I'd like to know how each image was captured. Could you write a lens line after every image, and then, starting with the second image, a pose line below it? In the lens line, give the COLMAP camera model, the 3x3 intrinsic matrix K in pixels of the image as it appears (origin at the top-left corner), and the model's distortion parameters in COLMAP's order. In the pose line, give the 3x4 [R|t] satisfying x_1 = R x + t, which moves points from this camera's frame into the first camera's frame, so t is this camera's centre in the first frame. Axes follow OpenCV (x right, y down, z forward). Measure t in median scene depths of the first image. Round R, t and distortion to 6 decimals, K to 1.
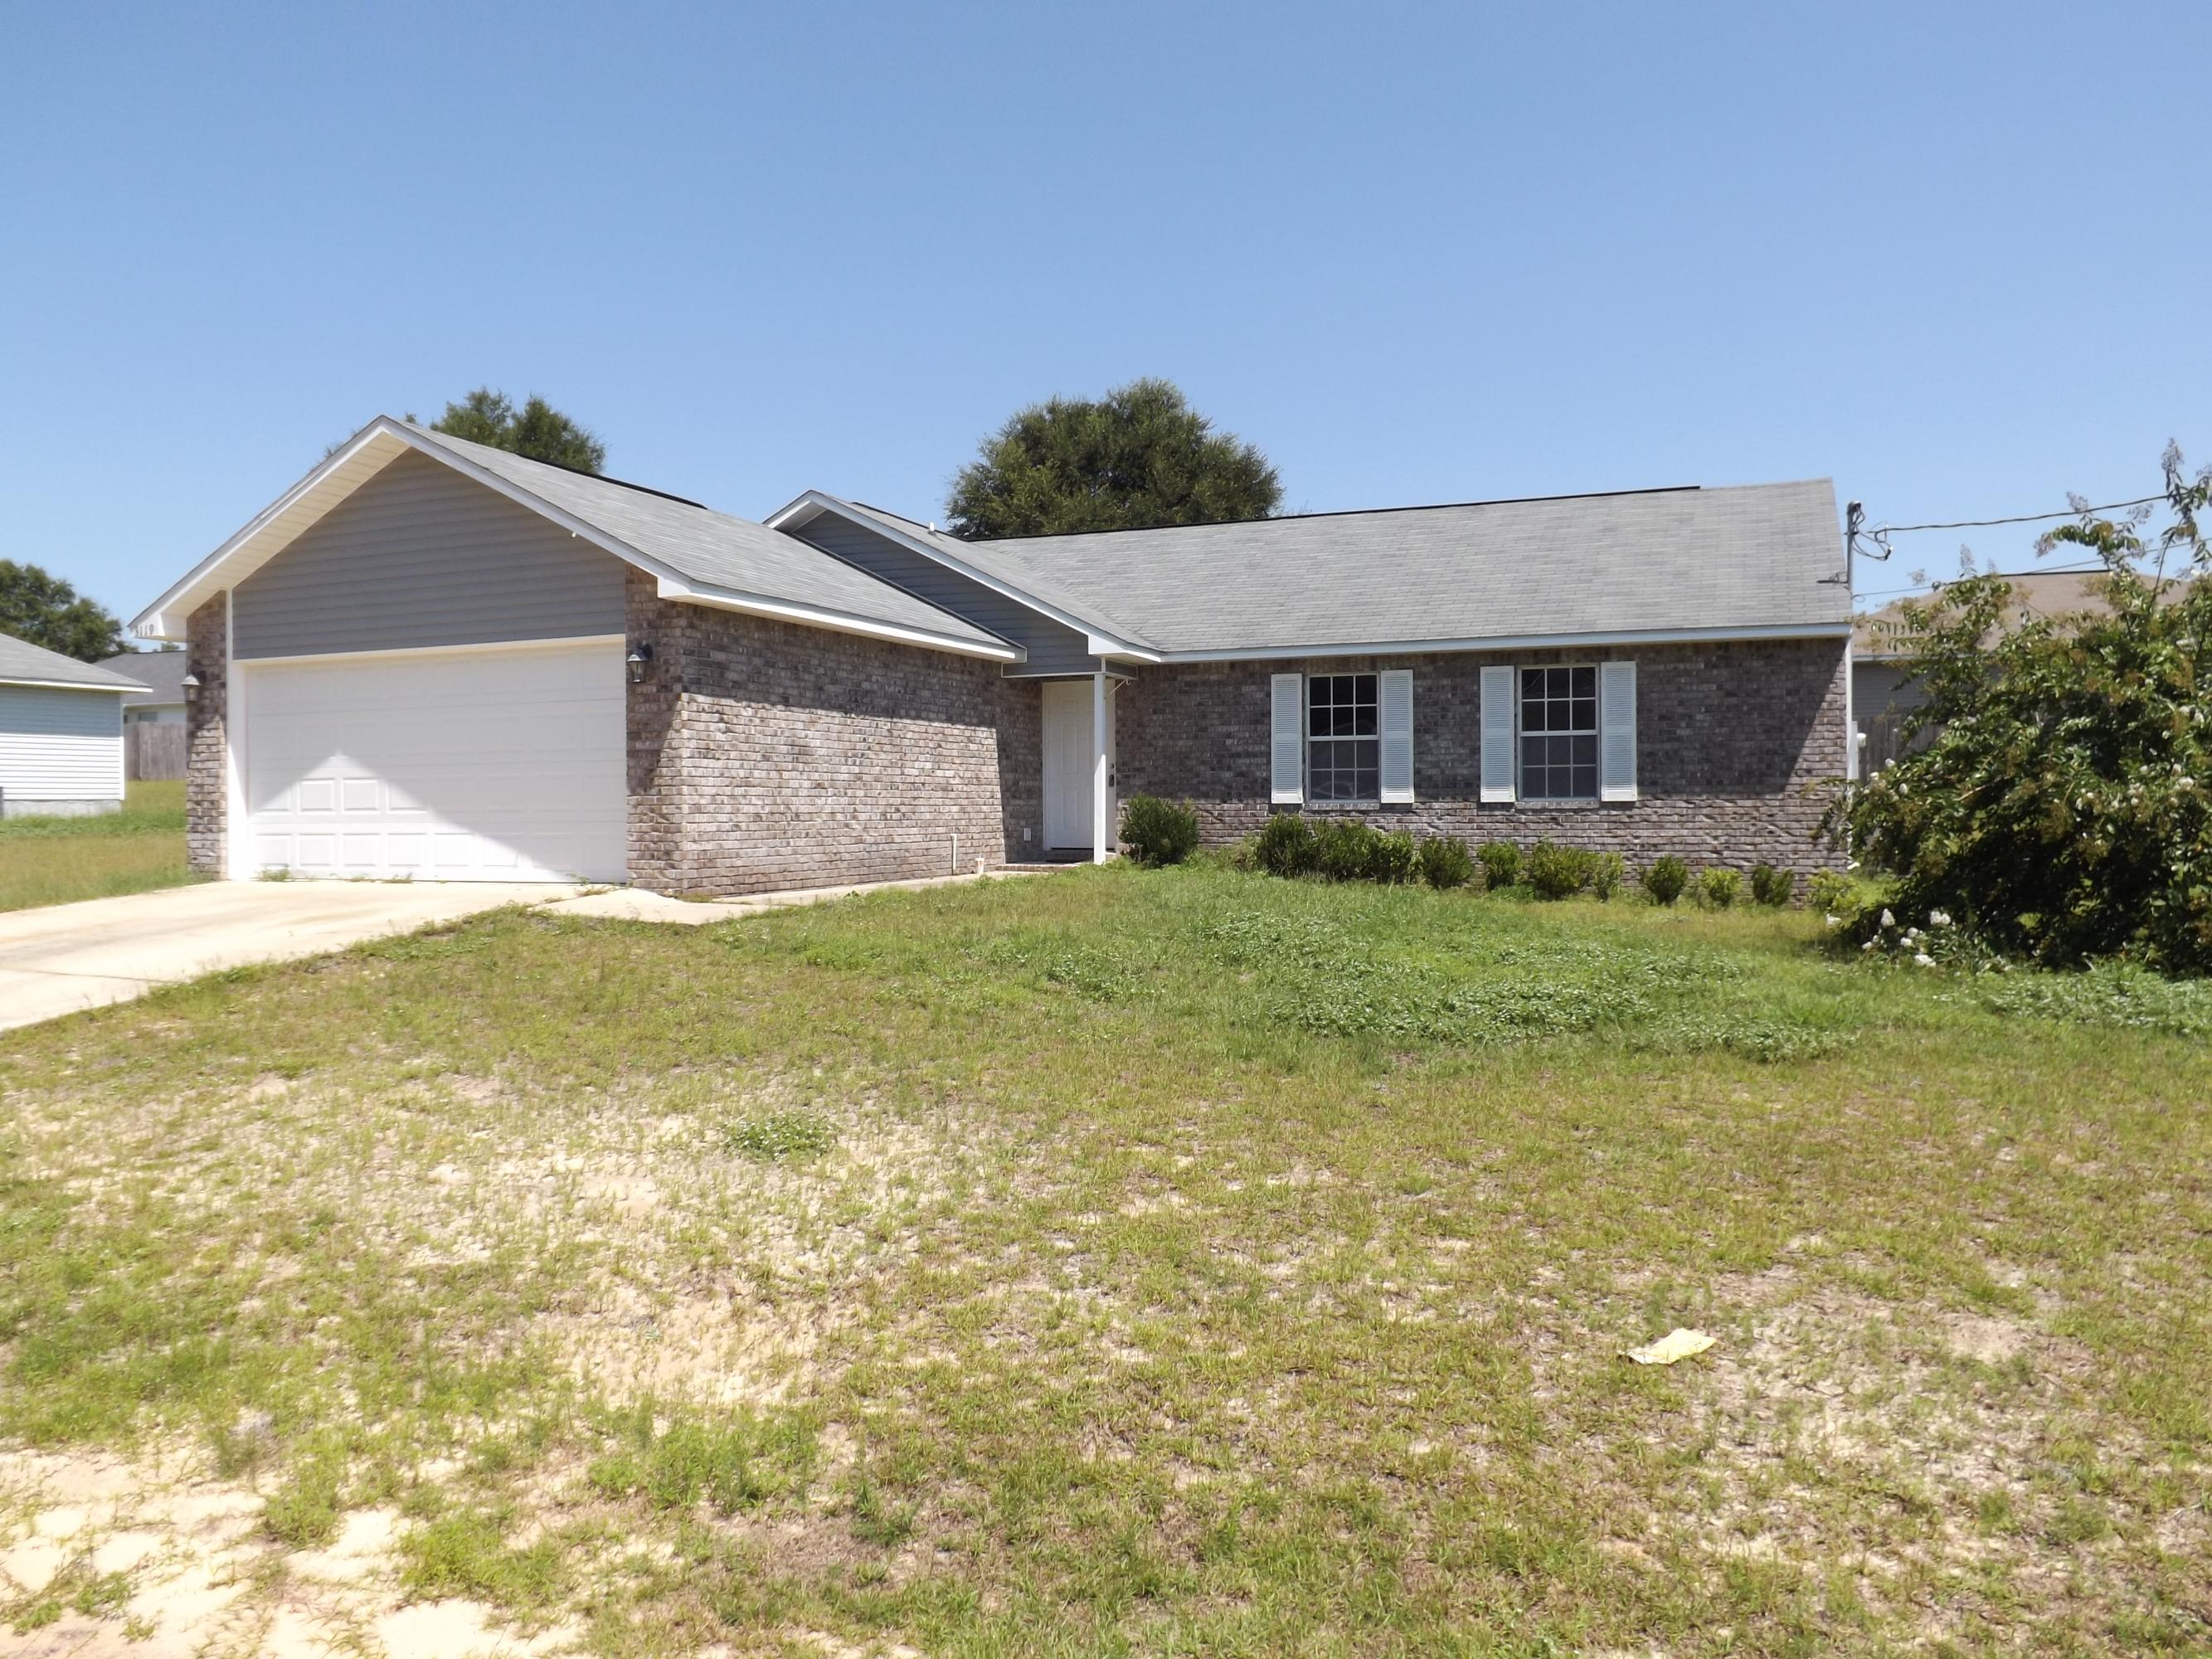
lens RADIAL K [[1592.4, 0, 1098.1], [0, 1592.4, 820.2], [0, 0, 1]] dist [-0.052667, -0.001269]
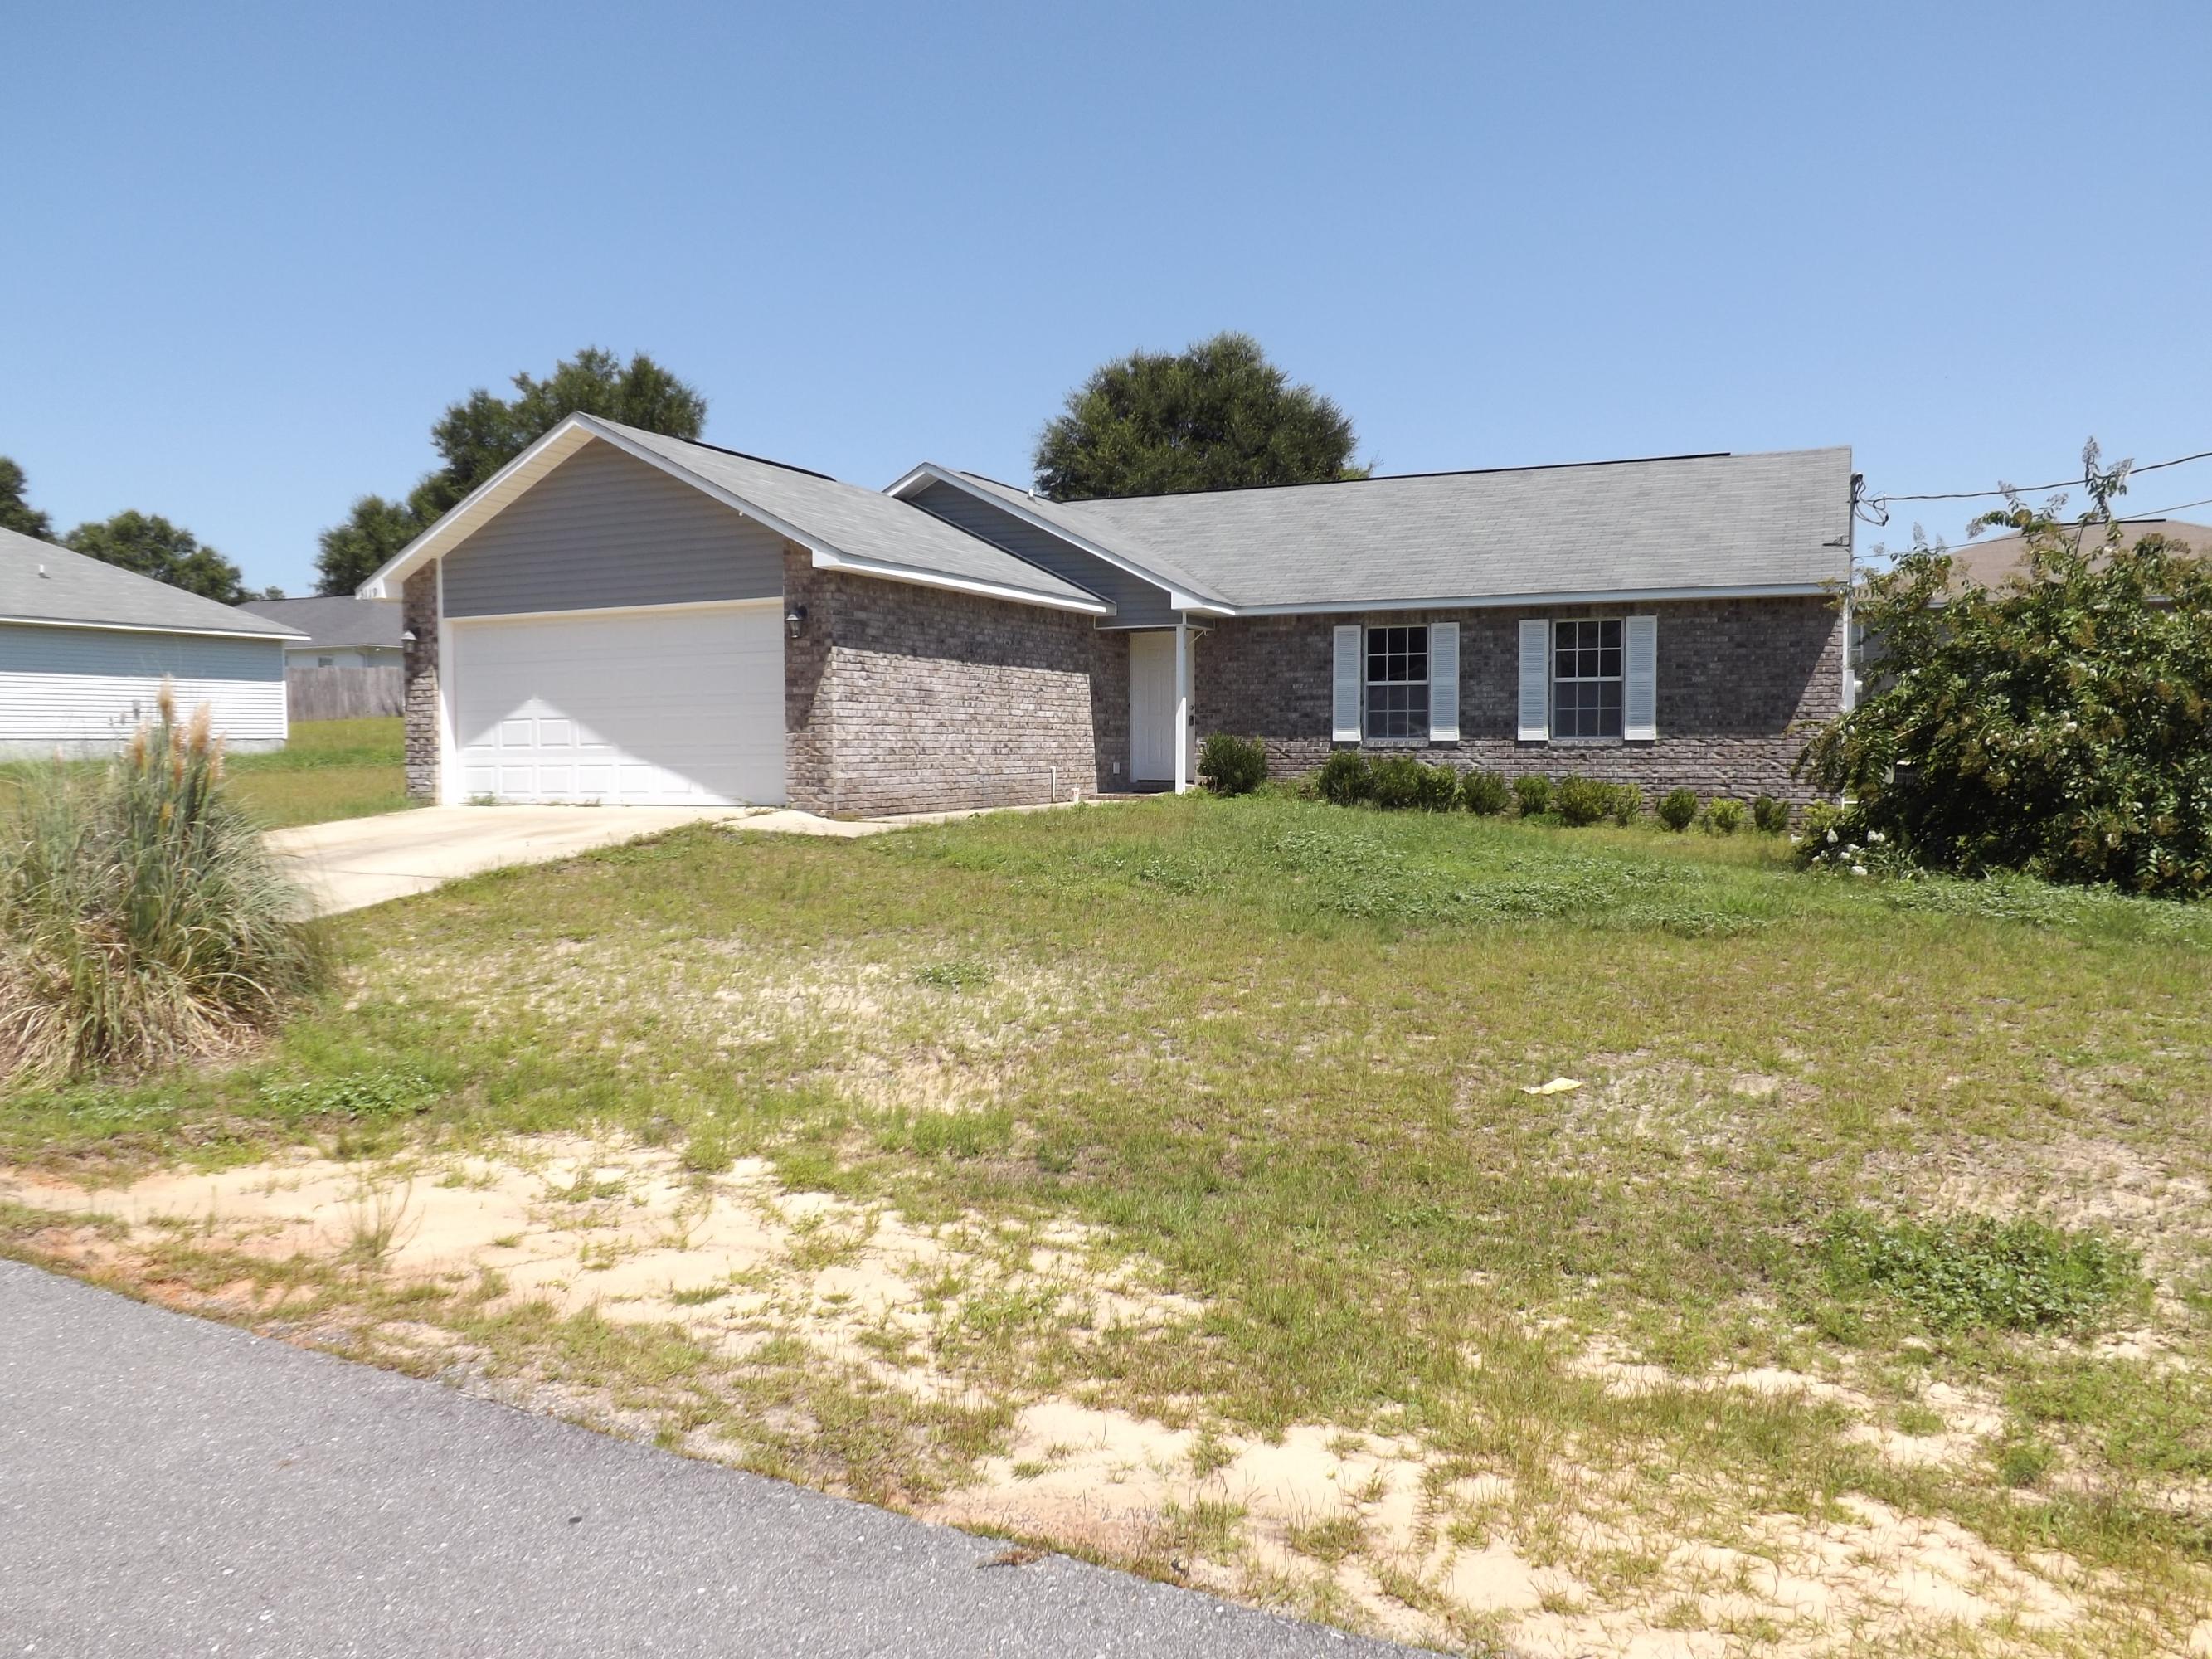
lens RADIAL K [[1589.2, 0, 1106.0], [0, 1589.2, 829.5], [0, 0, 1]] dist [-0.082611, 0.000292]
pose [[0.999012, 0.004203, -0.044233, -0.002147], [-0.002267, 0.999041, 0.043730, 0.004037], [0.044375, -0.043586, 0.998064, -0.158047]]
